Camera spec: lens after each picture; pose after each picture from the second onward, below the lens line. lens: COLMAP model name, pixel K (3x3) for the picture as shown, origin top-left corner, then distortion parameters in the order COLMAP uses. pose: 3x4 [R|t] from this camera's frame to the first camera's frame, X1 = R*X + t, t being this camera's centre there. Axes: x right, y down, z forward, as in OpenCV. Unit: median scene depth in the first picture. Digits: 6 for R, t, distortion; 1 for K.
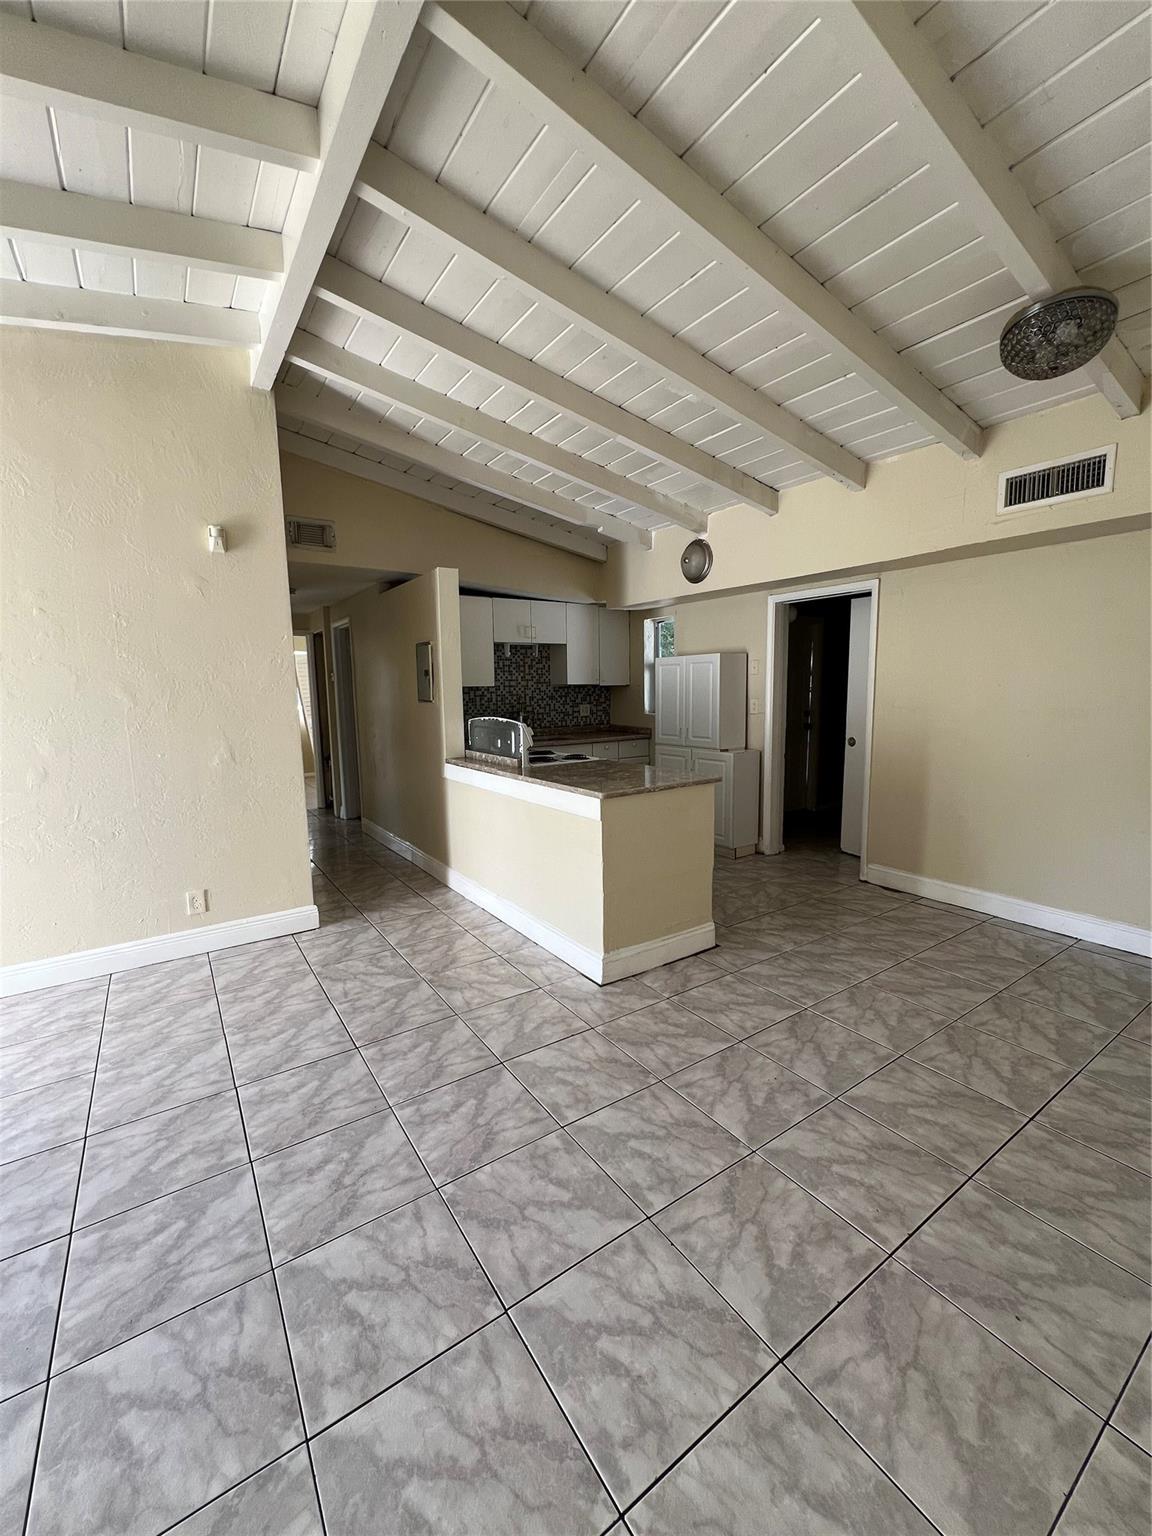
lens RADIAL K [[613.4, 0, 580.0], [0, 613.4, 766.4], [0, 0, 1]] dist [-0.008018, 0.002303]
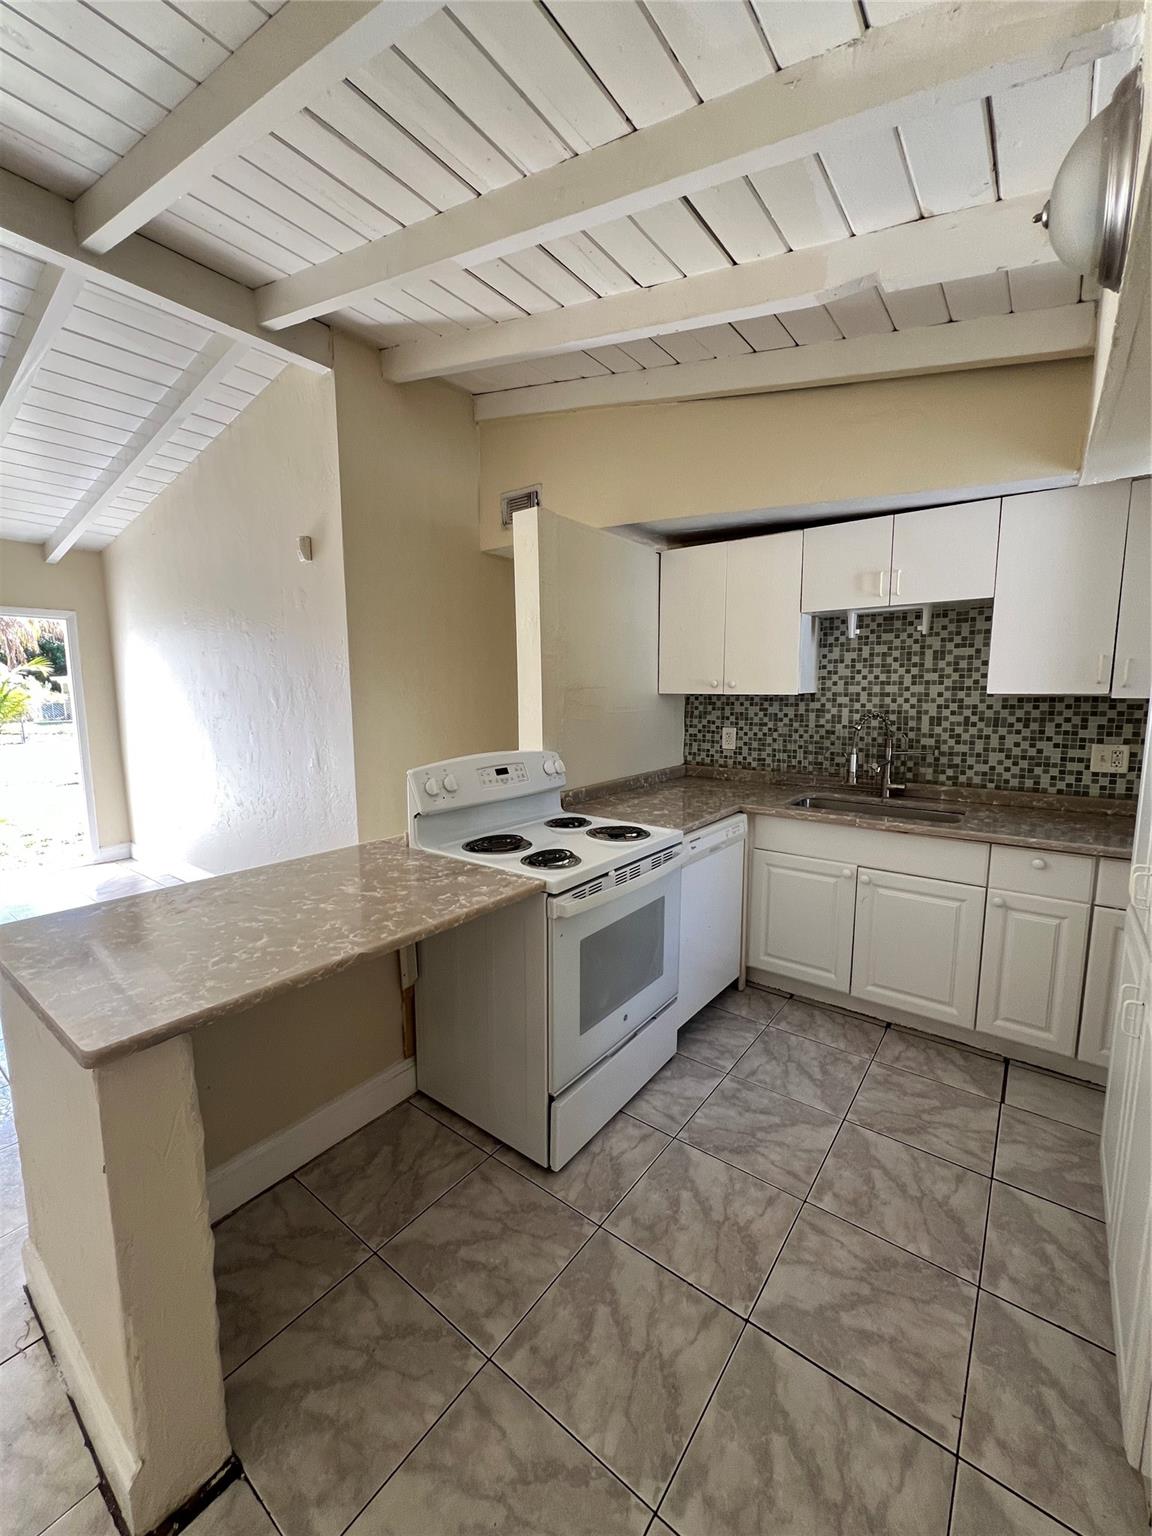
lens RADIAL K [[613.4, 0, 579.4], [0, 613.4, 768.5], [0, 0, 1]] dist [-0.008018, 0.002303]
pose [[0.310906, 0.139336, -0.940172, 0.179864], [-0.121528, 0.986904, 0.106073, -0.056421], [0.942639, 0.081278, 0.323767, 0.363229]]
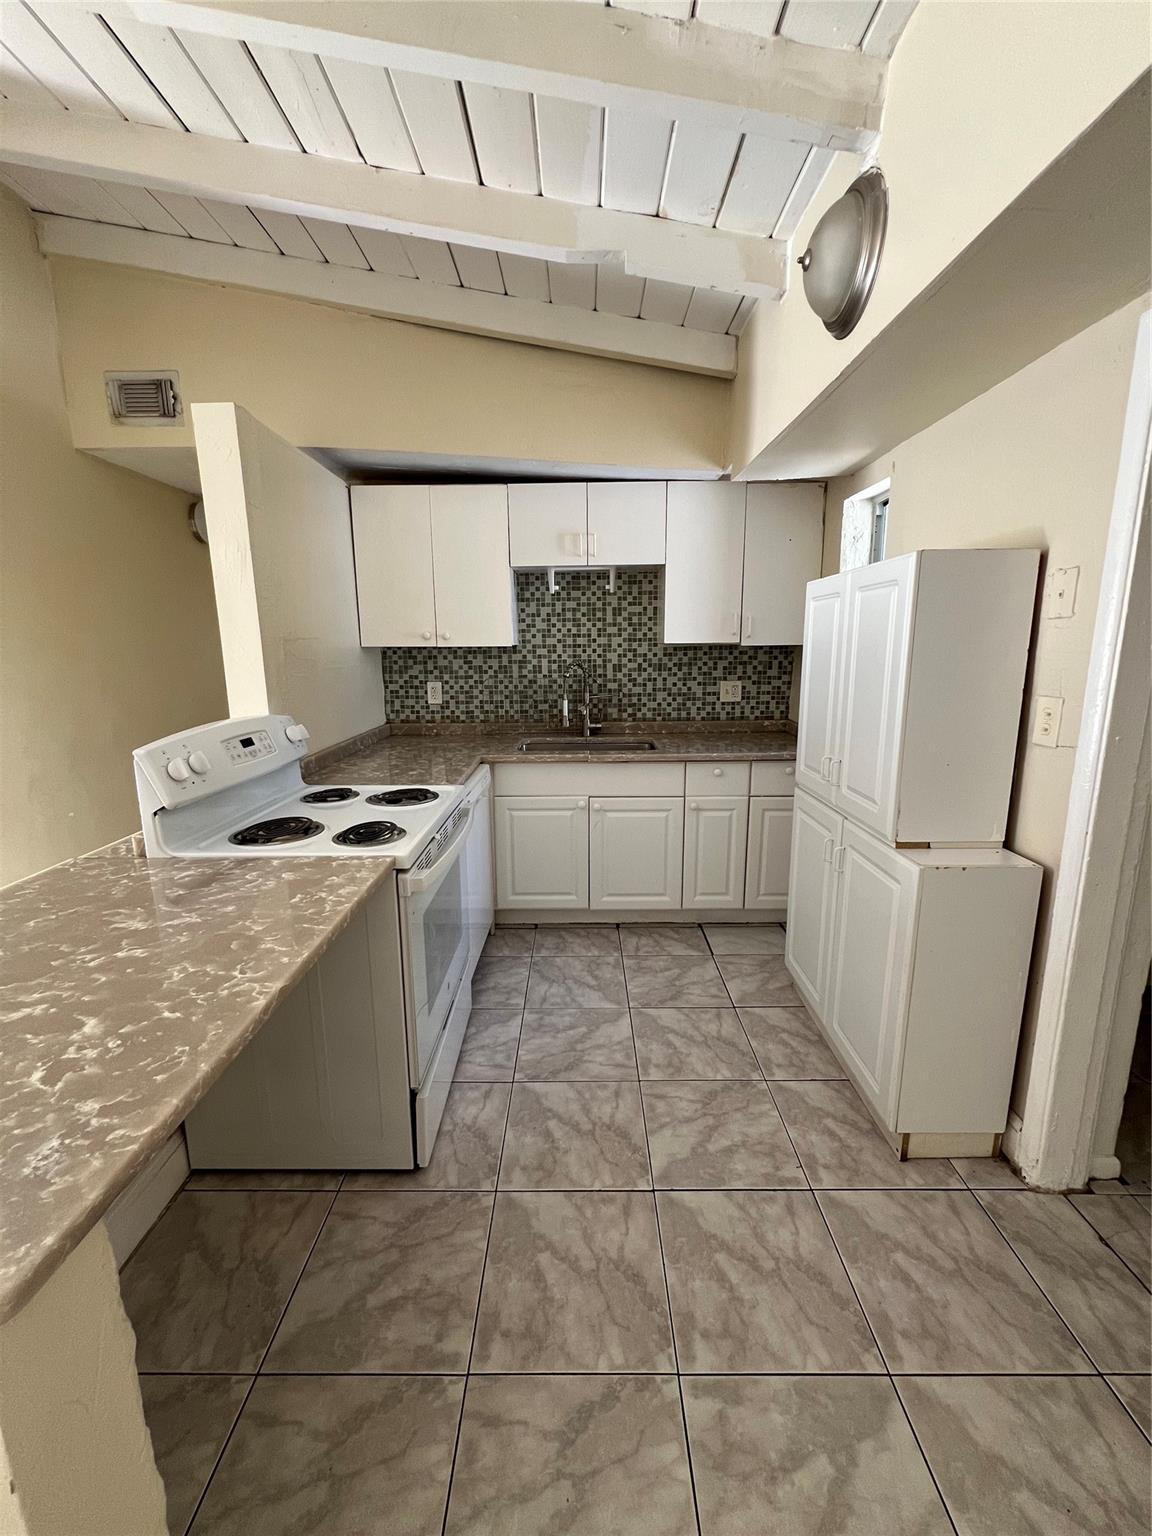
lens RADIAL K [[613.4, 0, 579.0], [0, 613.4, 768.5], [0, 0, 1]] dist [-0.008018, 0.002303]
pose [[0.821626, 0.121120, -0.557011, 0.136442], [-0.076815, 0.991778, 0.102352, -0.045660], [0.564828, -0.041308, 0.824174, 0.314908]]
